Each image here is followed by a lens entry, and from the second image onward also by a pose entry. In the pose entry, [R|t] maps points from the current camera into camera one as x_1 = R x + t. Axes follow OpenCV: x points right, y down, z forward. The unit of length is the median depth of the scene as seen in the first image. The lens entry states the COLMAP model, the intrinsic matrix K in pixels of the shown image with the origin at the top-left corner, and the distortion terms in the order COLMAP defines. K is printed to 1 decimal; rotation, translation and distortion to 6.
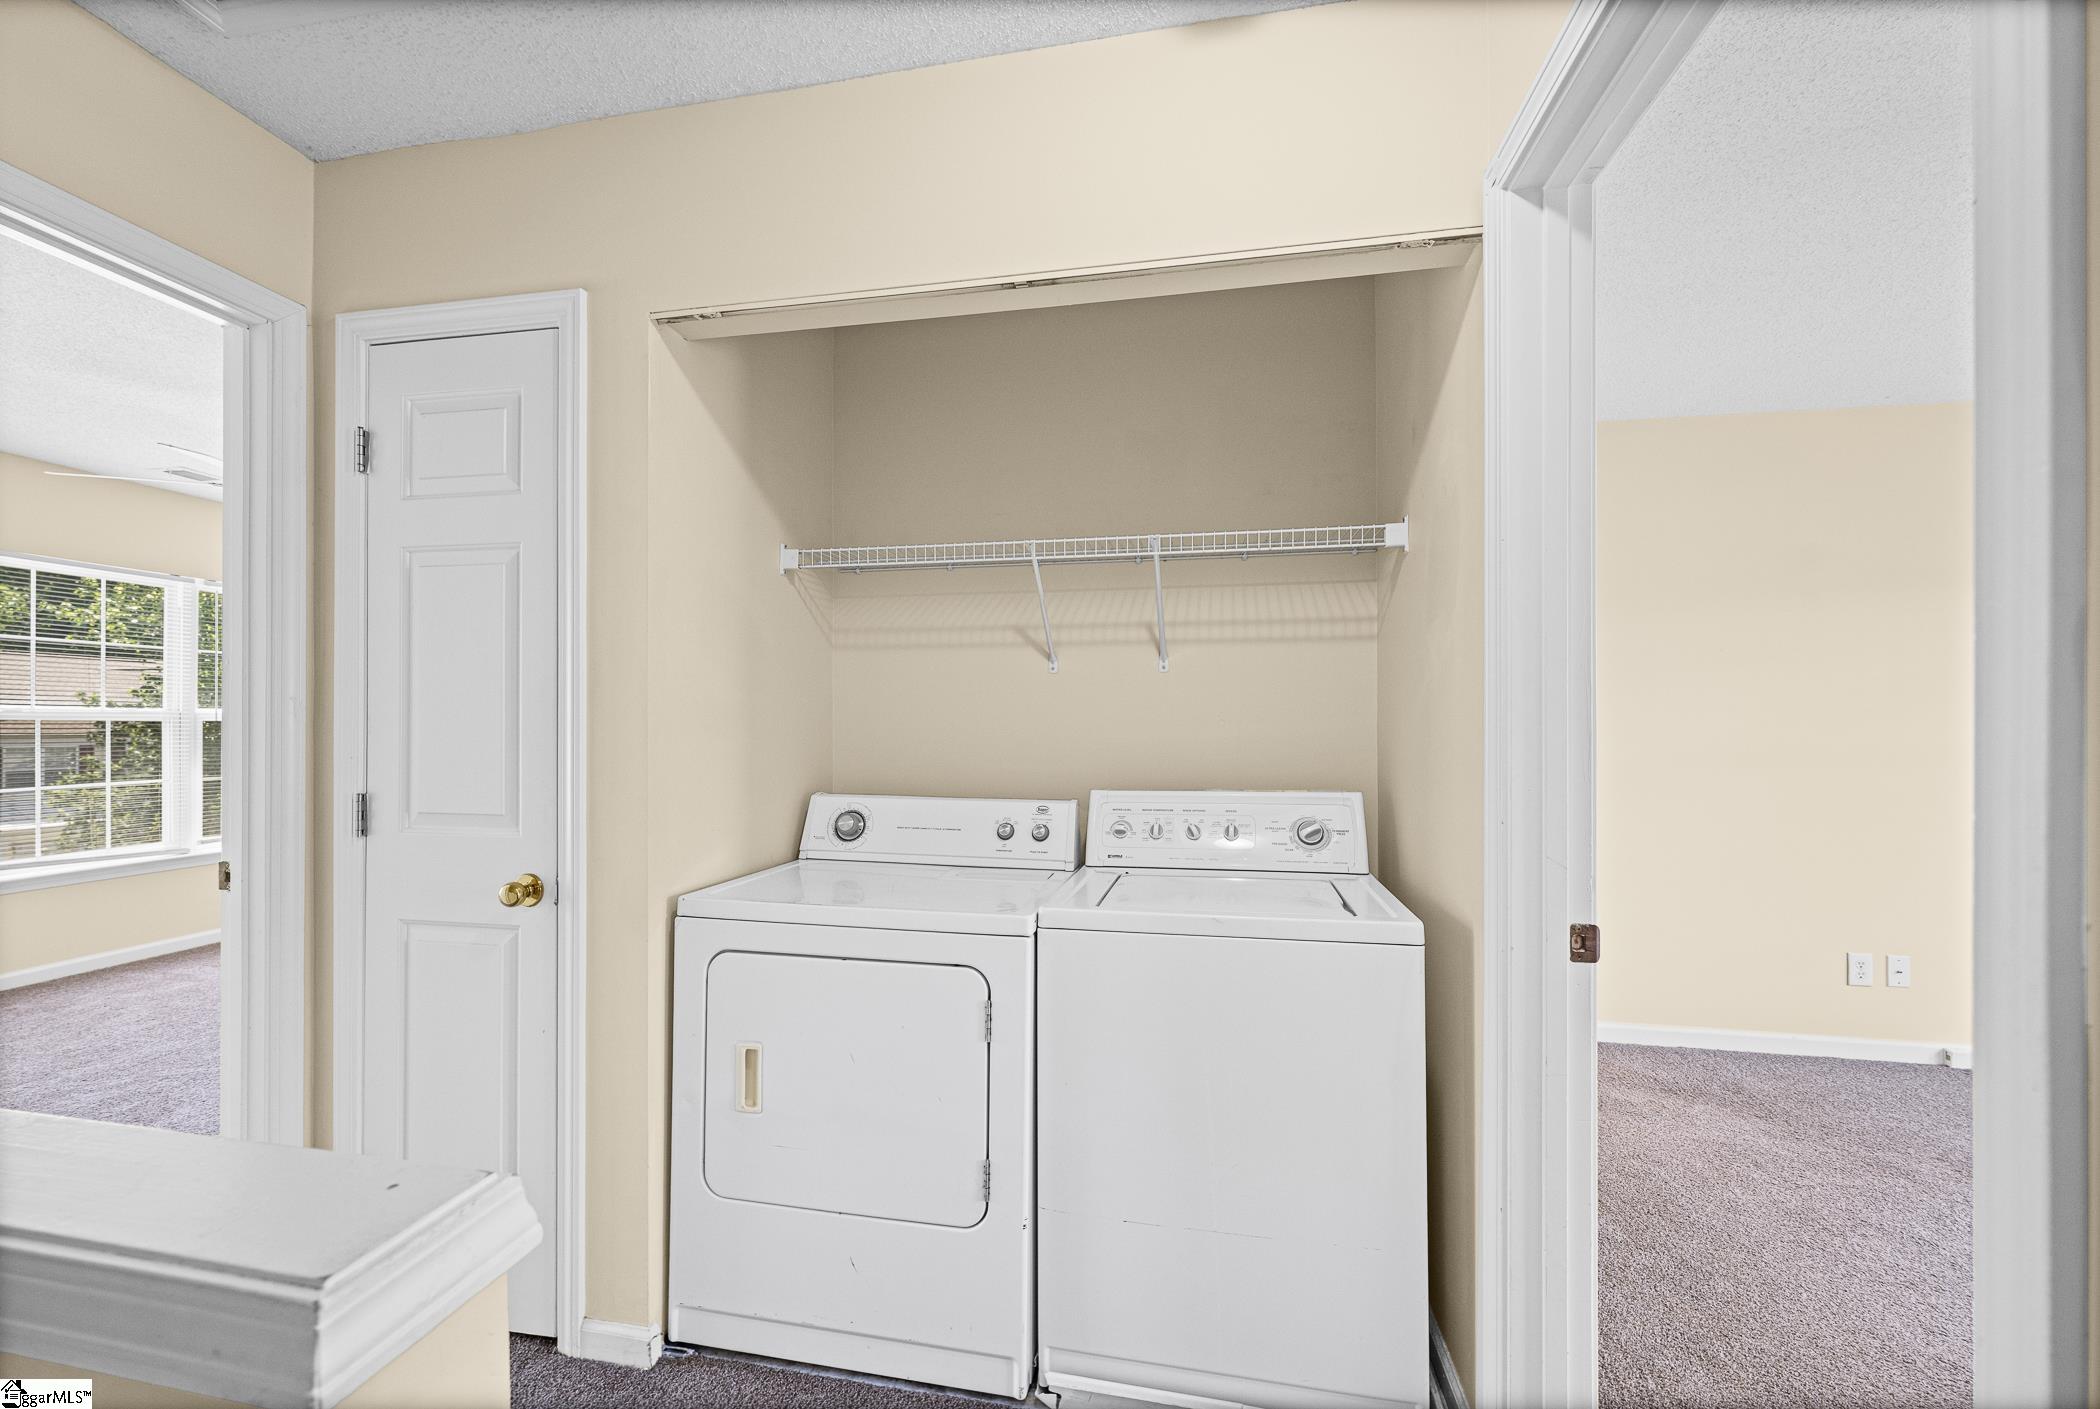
lens RADIAL K [[836.8, 0, 1052.5], [0, 836.8, 720.1], [0, 0, 1]] dist [-0.001122, -0.000092]
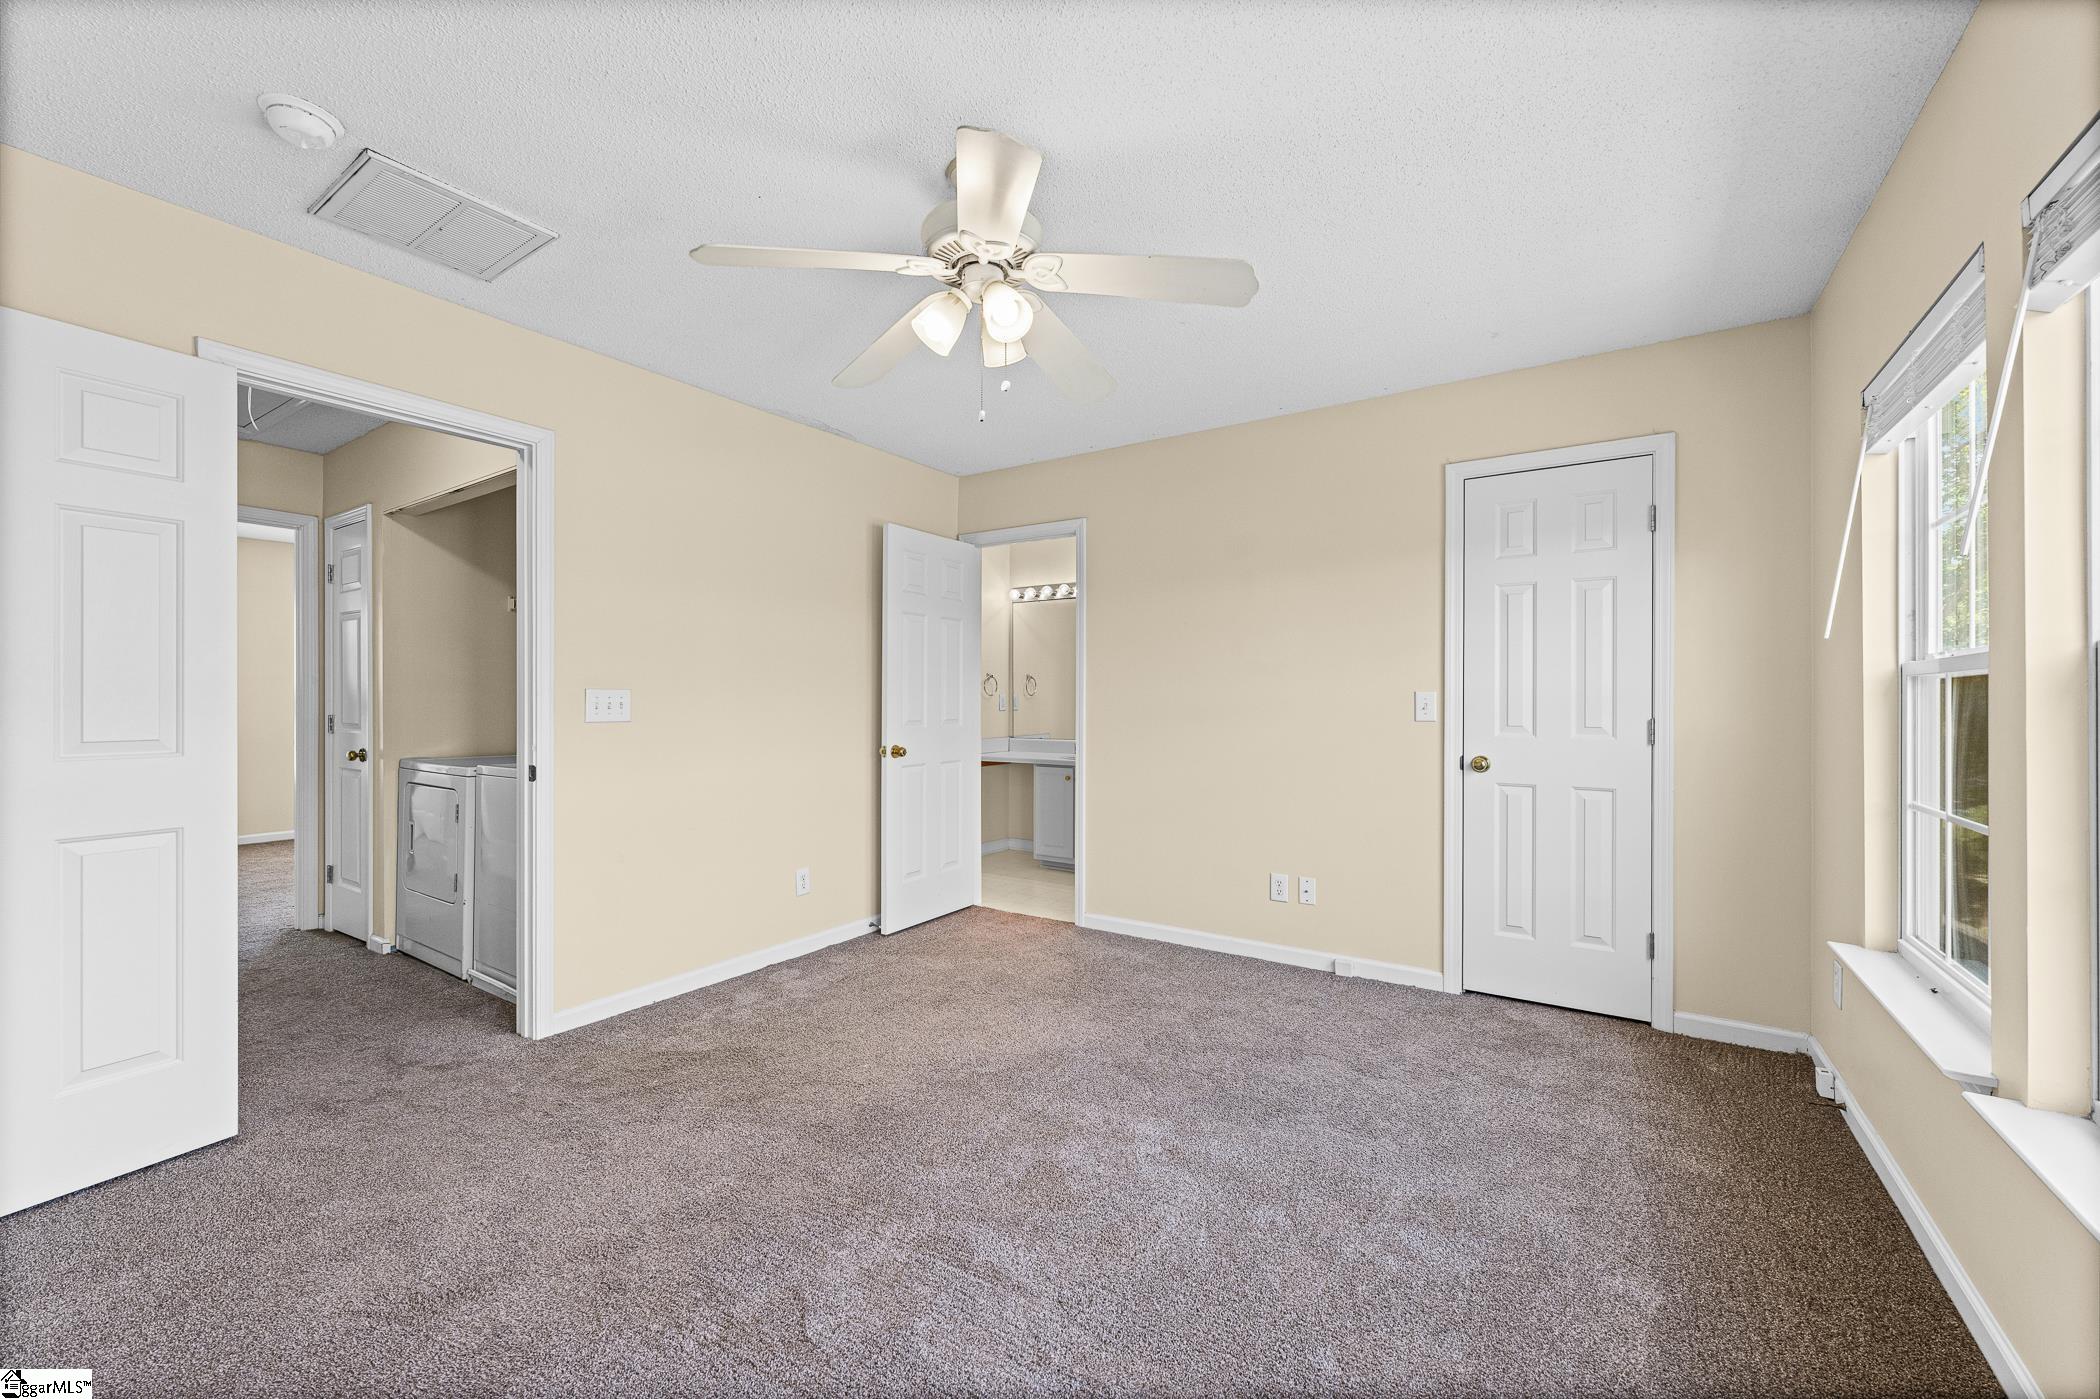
lens RADIAL K [[829.4, 0, 1044.1], [0, 829.4, 700.9], [0, 0, 1]] dist [-0.001253, -0.000037]
pose [[0.919719, -0.002770, -0.392567, 1.146637], [0.004716, 0.999981, 0.003993, 0.024656], [0.392549, -0.005524, 0.919715, -0.228879]]
